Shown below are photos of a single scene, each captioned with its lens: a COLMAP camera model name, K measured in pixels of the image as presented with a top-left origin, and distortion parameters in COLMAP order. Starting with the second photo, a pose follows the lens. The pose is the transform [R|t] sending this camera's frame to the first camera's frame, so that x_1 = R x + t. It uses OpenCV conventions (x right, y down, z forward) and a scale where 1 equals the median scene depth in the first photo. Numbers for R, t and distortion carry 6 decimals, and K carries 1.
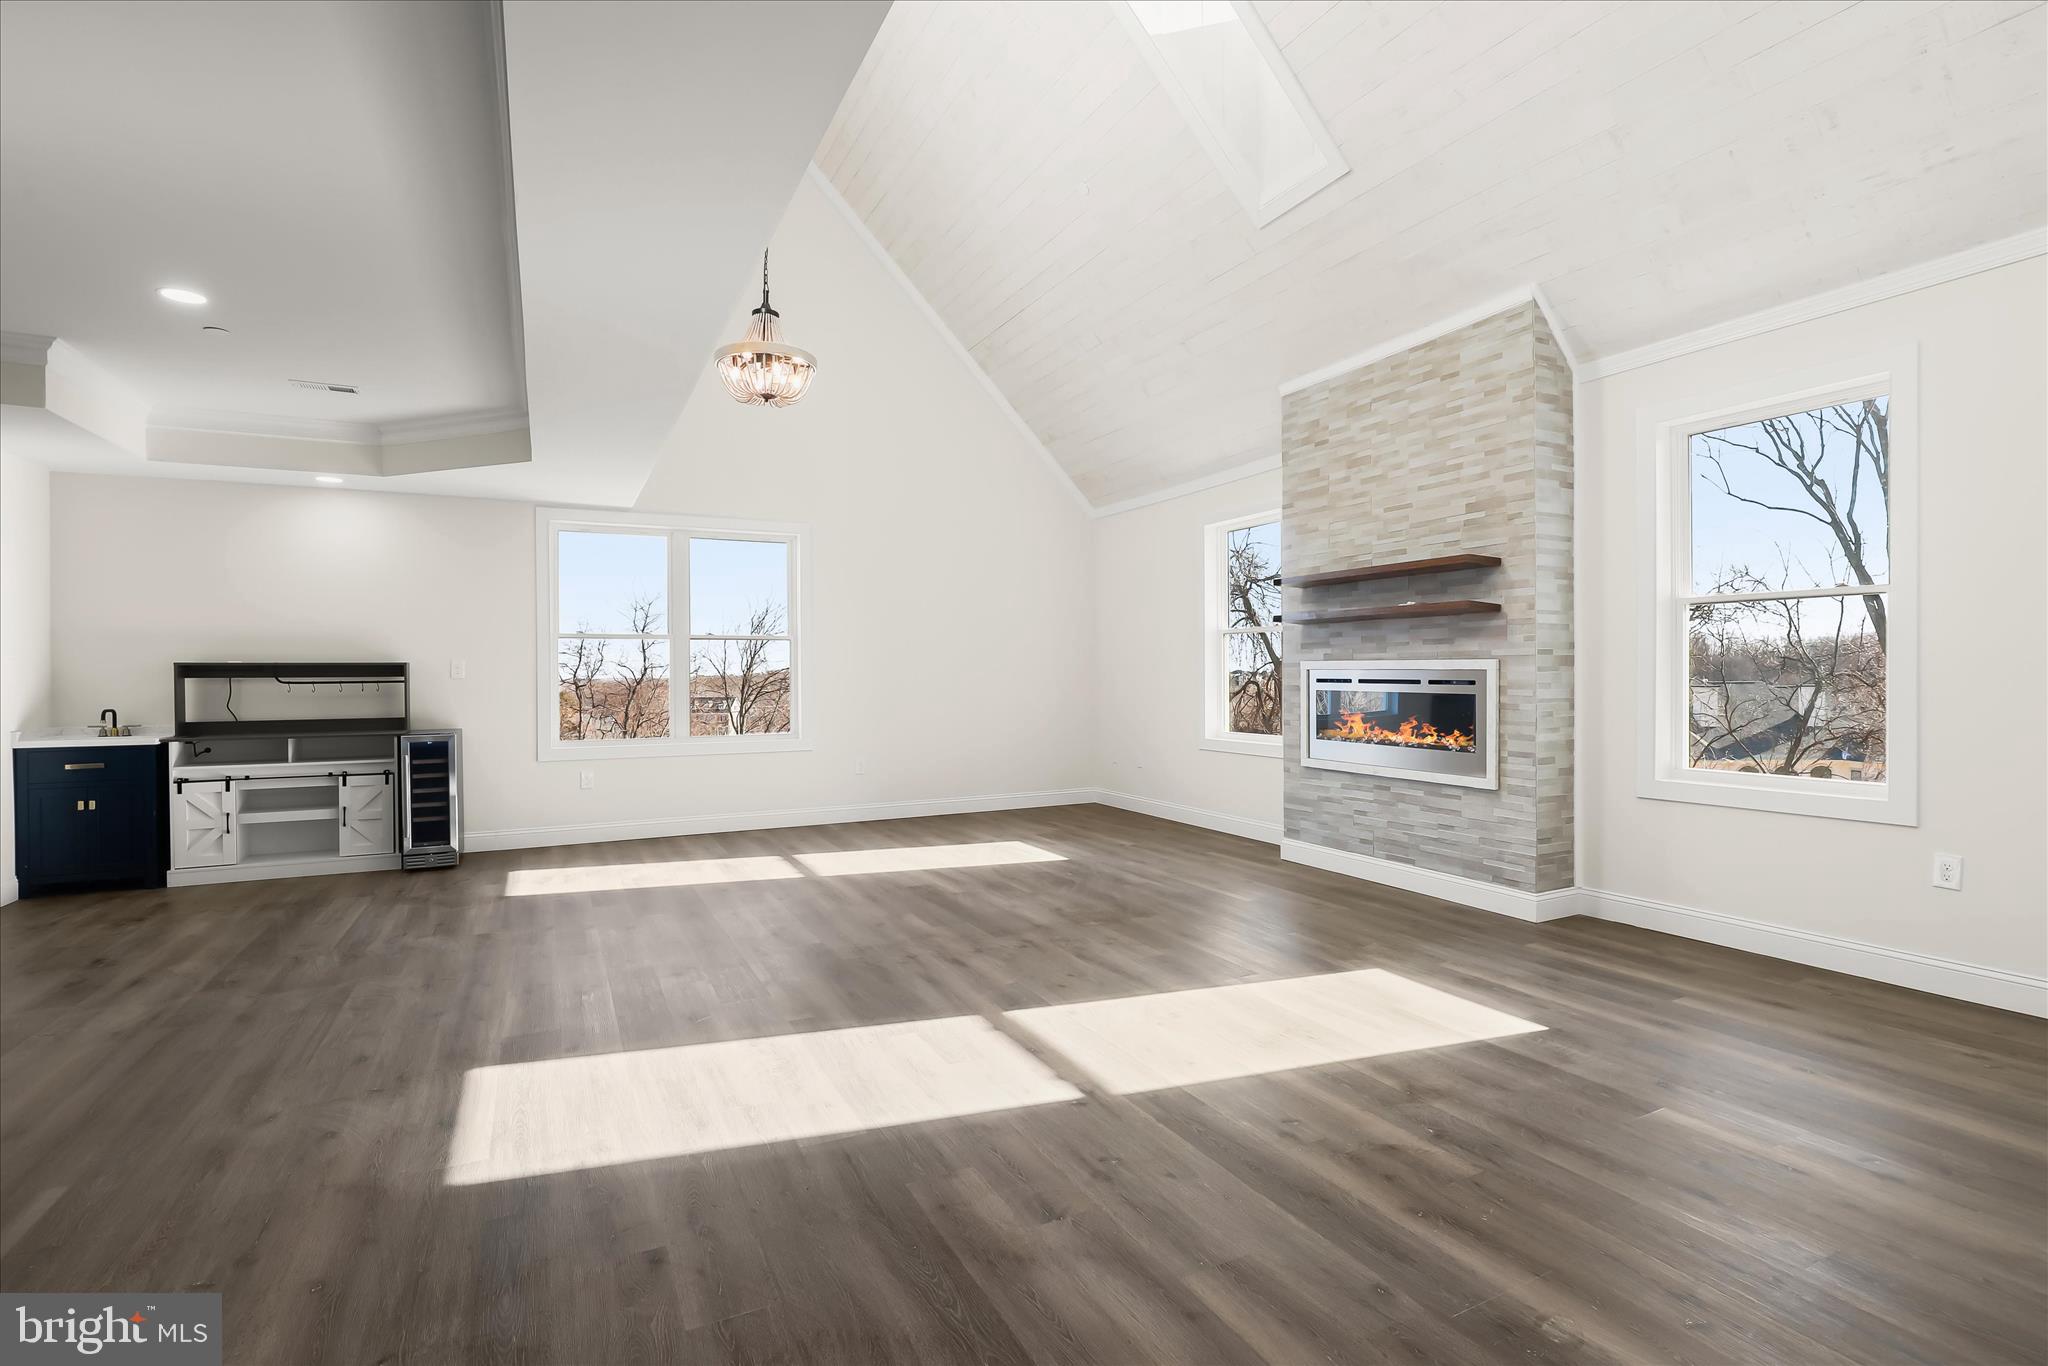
lens RADIAL K [[976.9, 0, 1011.8], [0, 976.9, 675.1], [0, 0, 1]] dist [-0.016437, 0.003404]
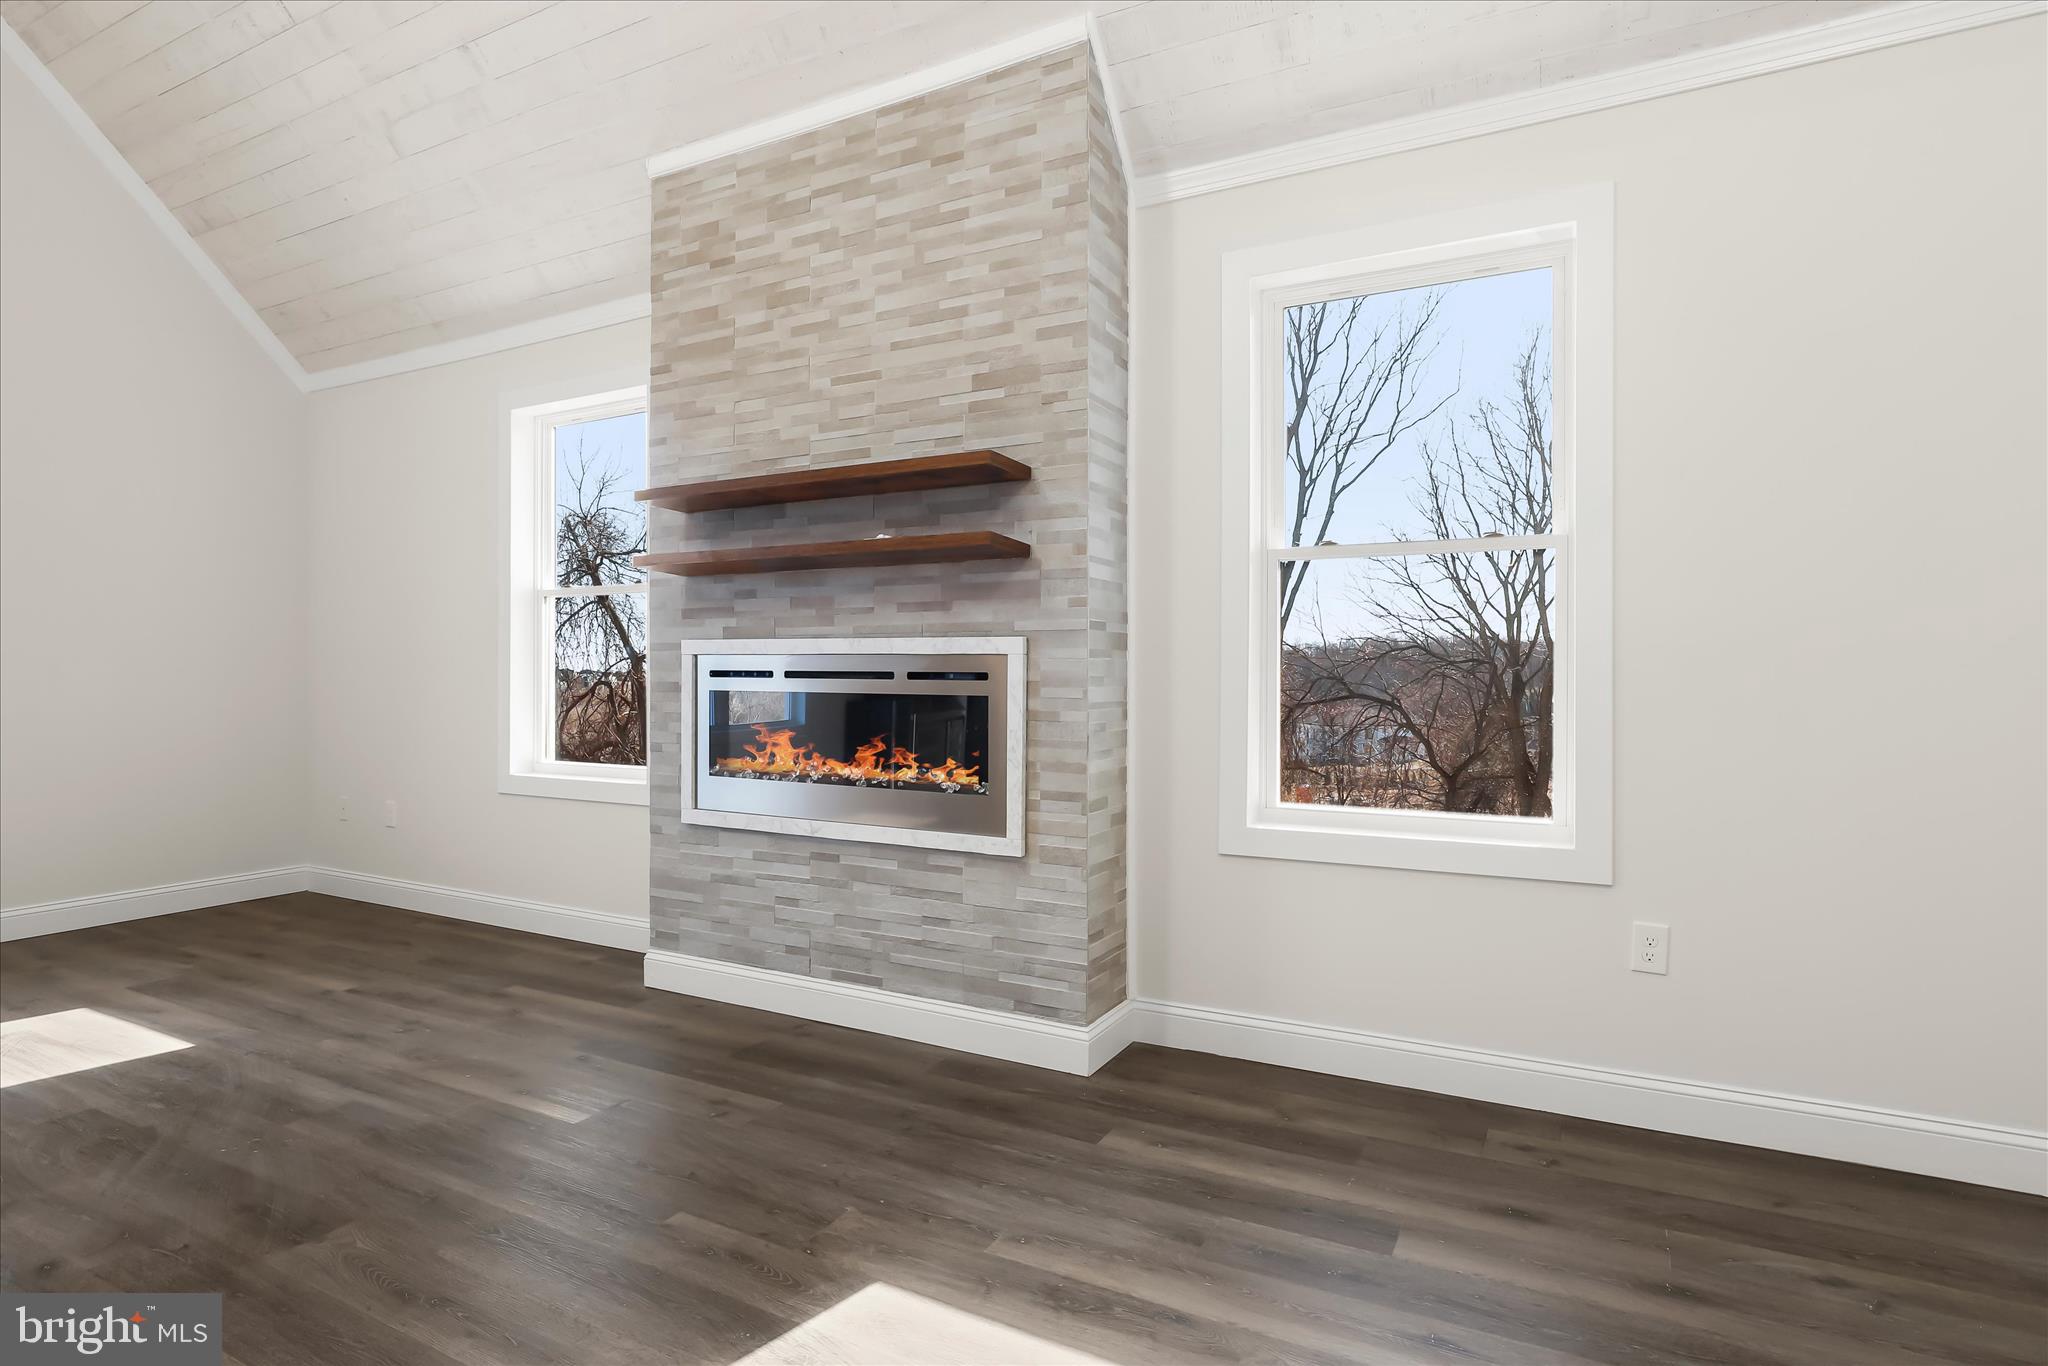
lens RADIAL K [[976.9, 0, 1017.7], [0, 976.9, 681.7], [0, 0, 1]] dist [-0.016437, 0.003404]
pose [[0.801745, 0.003331, 0.597657, 0.132756], [-0.005501, 0.999983, 0.001806, 0.009530], [-0.597641, -0.004735, 0.801750, 0.500500]]
